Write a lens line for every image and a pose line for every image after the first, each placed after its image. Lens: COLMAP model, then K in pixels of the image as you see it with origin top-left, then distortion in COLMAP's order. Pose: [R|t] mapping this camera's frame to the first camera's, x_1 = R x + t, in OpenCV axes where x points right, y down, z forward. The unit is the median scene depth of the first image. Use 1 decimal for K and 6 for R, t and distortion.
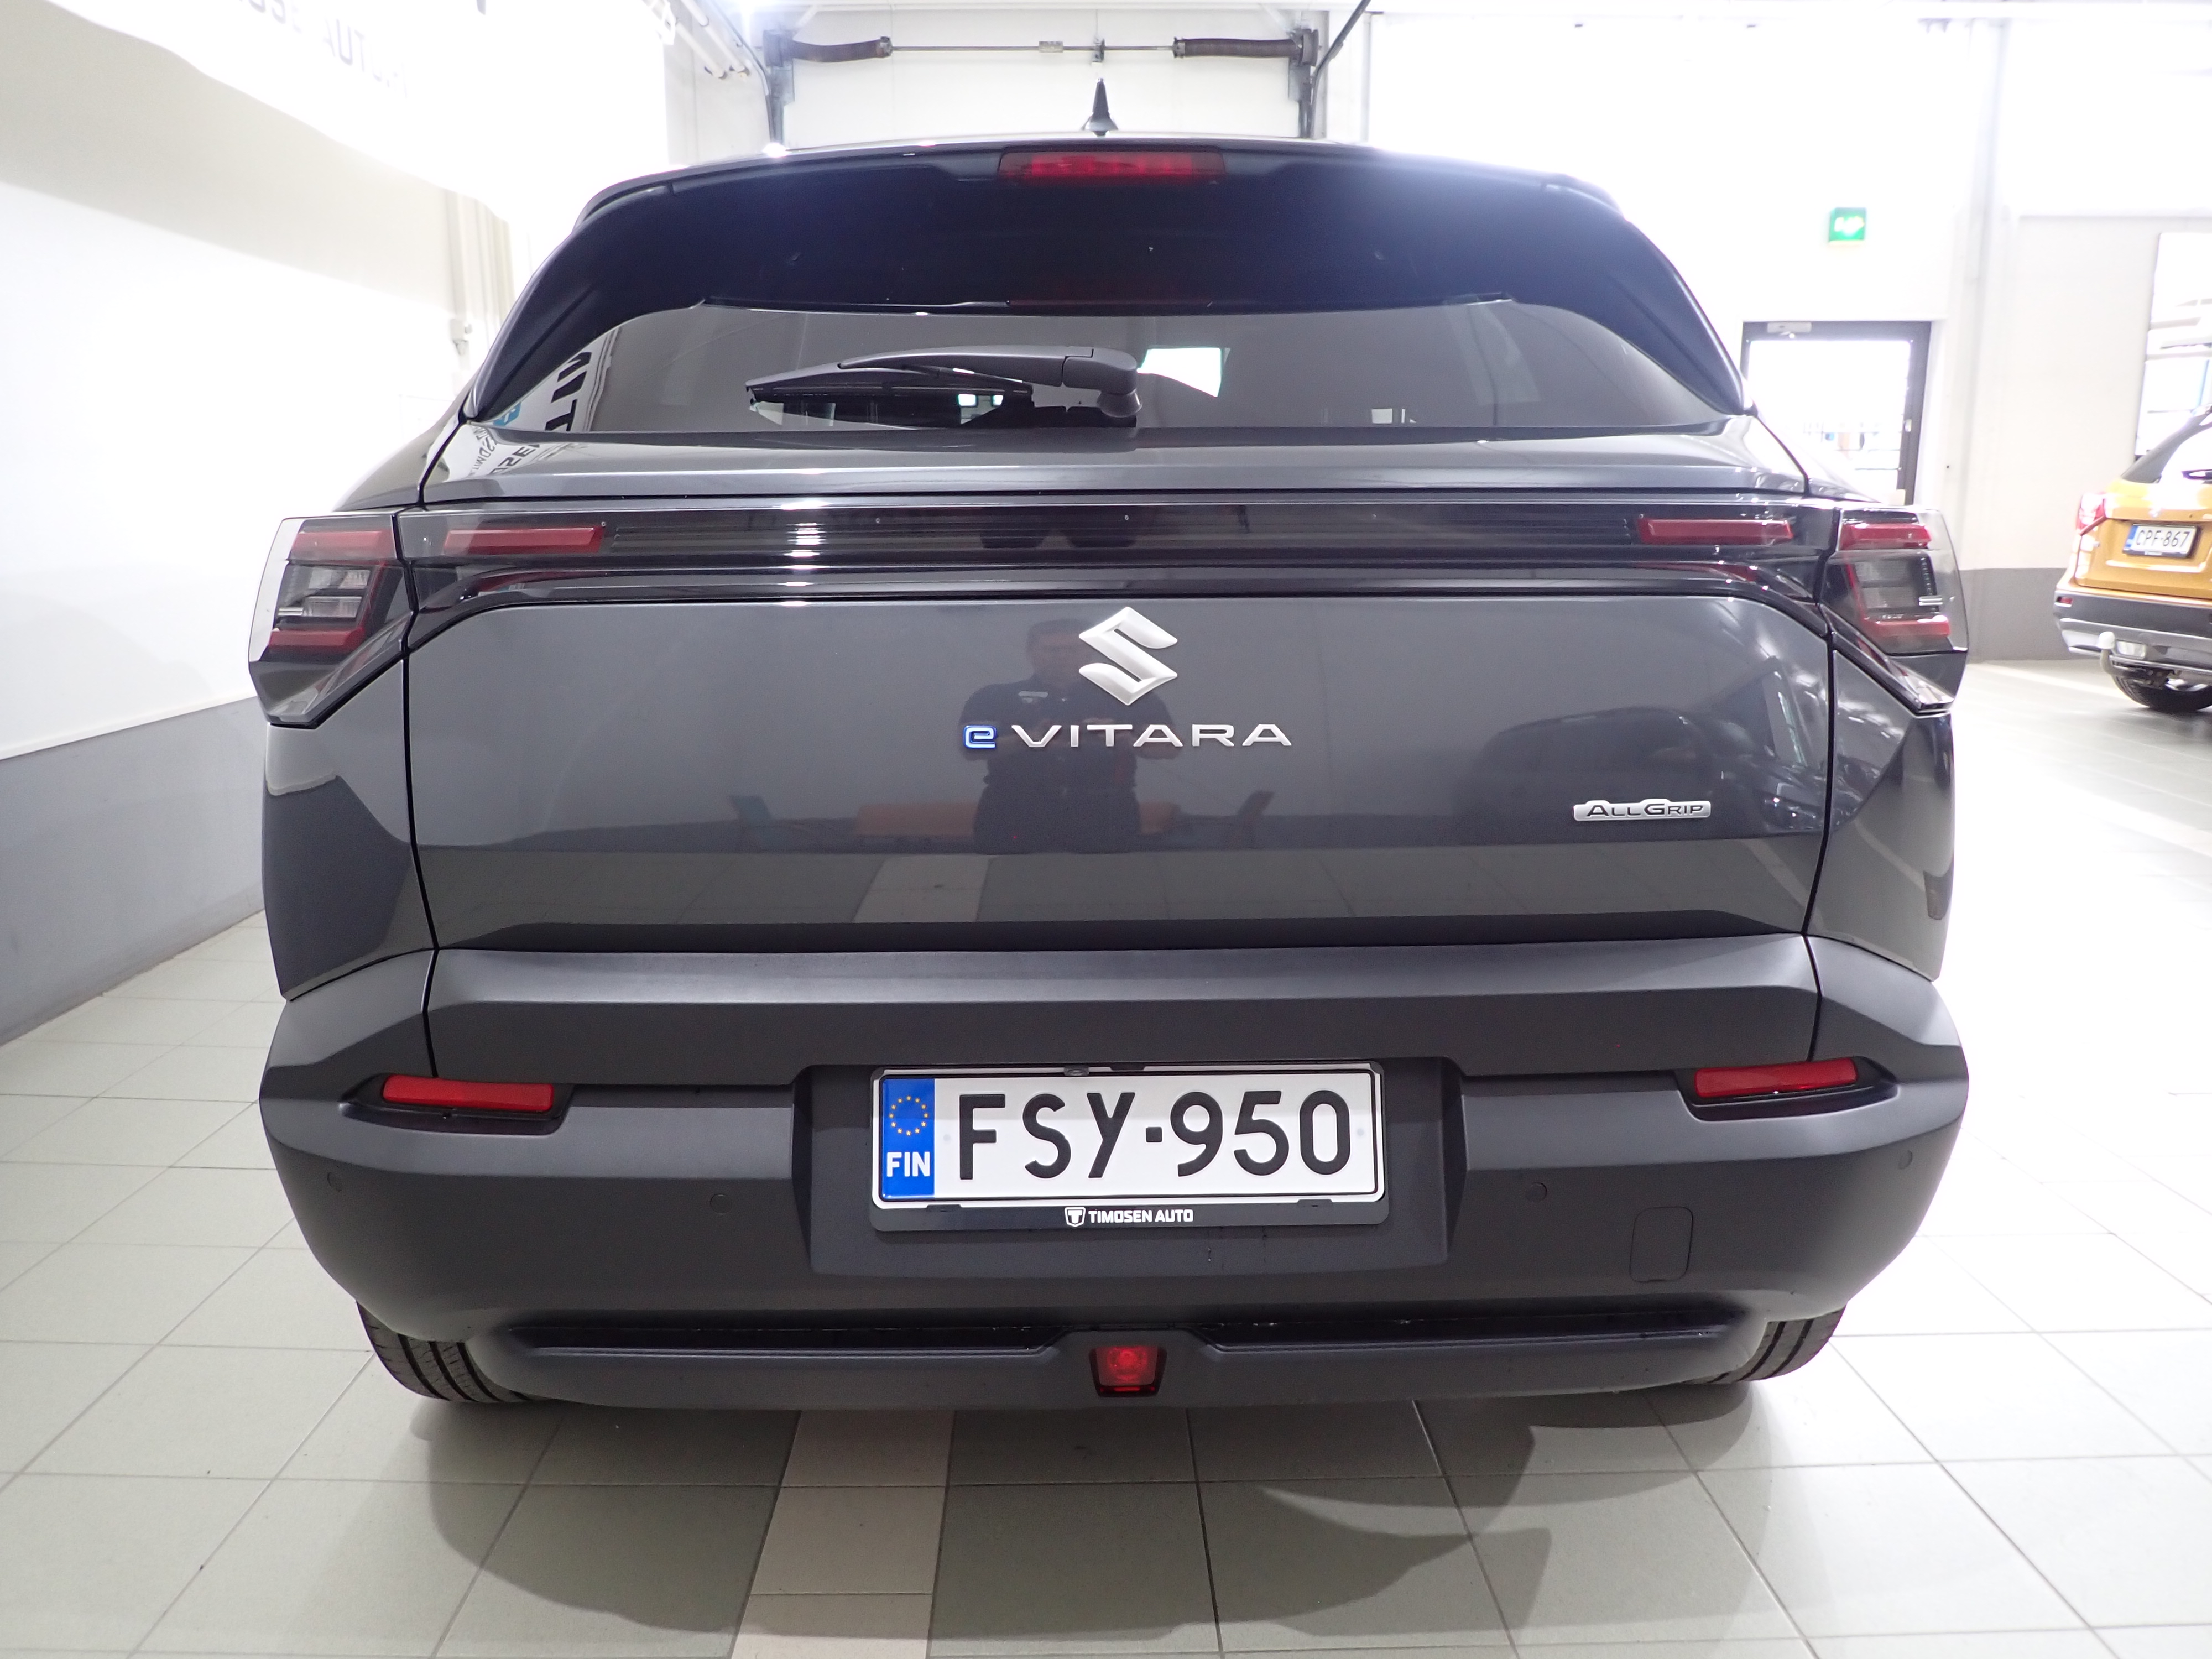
lens RADIAL K [[1598.9, 0, 1101.7], [0, 1598.9, 808.5], [0, 0, 1]] dist [0.002009, -0.007928]
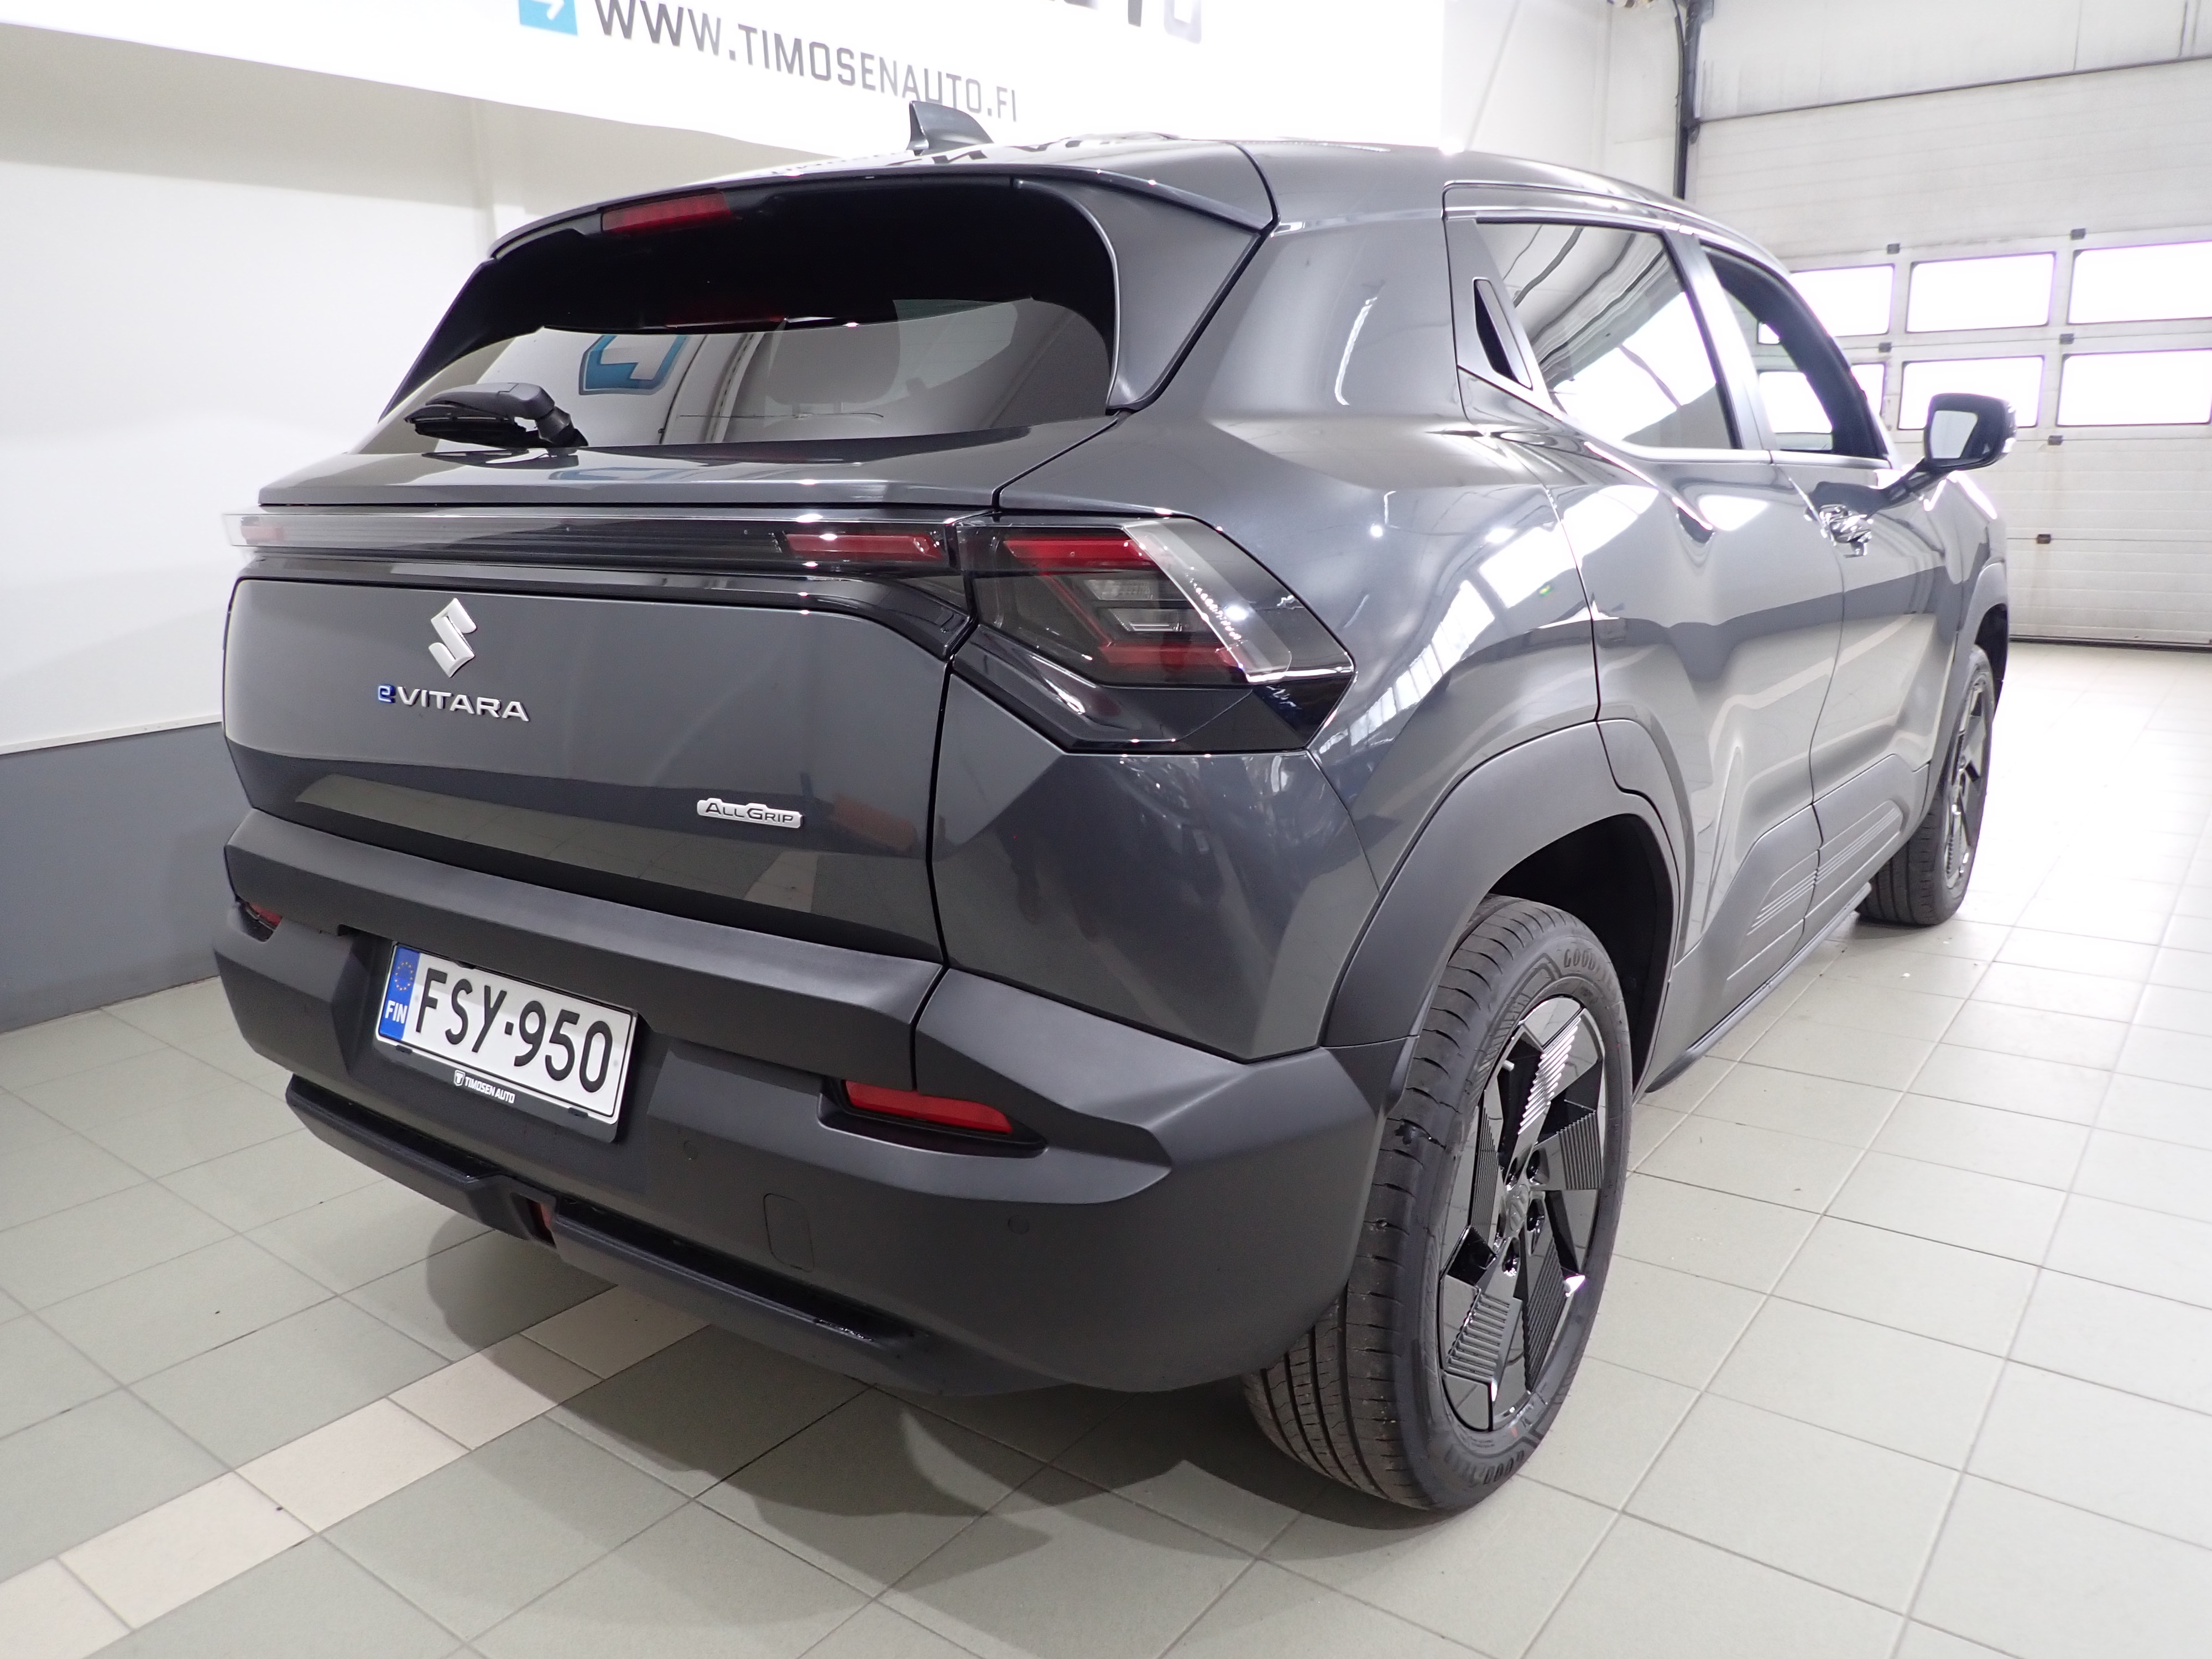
lens RADIAL K [[1598.9, 0, 1101.7], [0, 1598.9, 808.5], [0, 0, 1]] dist [0.002009, -0.007928]
pose [[0.792260, 0.121362, -0.597993, 1.109281], [-0.099015, 0.992602, 0.070267, -0.095124], [0.602097, 0.003541, 0.798415, 0.294134]]
